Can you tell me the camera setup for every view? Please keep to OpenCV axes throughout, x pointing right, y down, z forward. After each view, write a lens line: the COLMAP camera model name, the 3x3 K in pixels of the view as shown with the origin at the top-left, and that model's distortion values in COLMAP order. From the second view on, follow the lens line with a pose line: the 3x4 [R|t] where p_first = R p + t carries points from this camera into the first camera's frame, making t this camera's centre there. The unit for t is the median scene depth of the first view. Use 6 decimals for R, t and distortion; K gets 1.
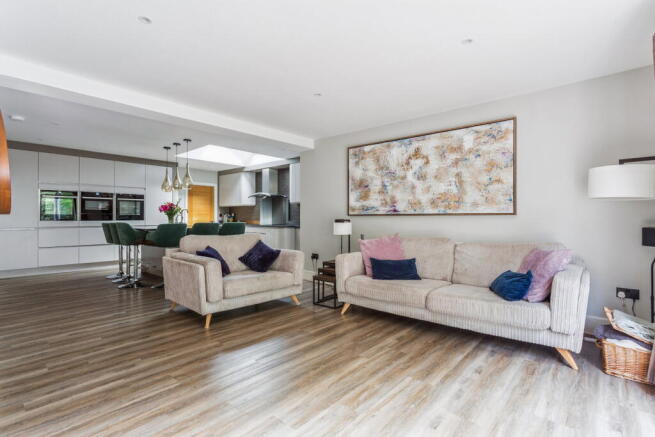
lens RADIAL K [[310.9, 0, 327.5], [0, 310.9, 218.5], [0, 0, 1]] dist [0.000573, 0.000206]
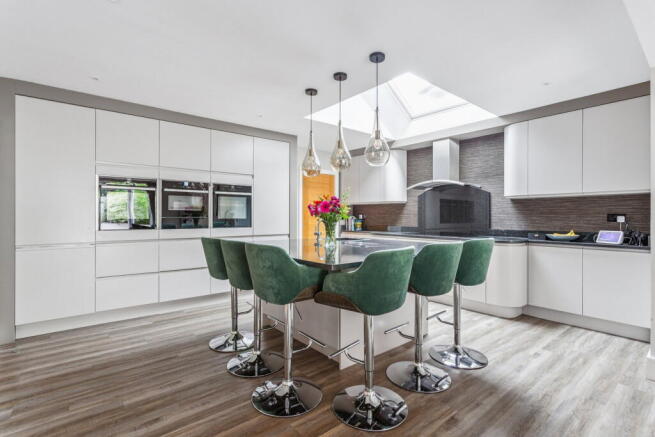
lens RADIAL K [[310.9, 0, 327.5], [0, 310.9, 218.5], [0, 0, 1]] dist [0.000573, 0.000206]
pose [[0.987006, 0.000568, -0.160681, -0.367644], [0.000210, 0.999988, 0.004824, -0.015442], [0.160682, -0.004795, 0.986995, 0.444144]]
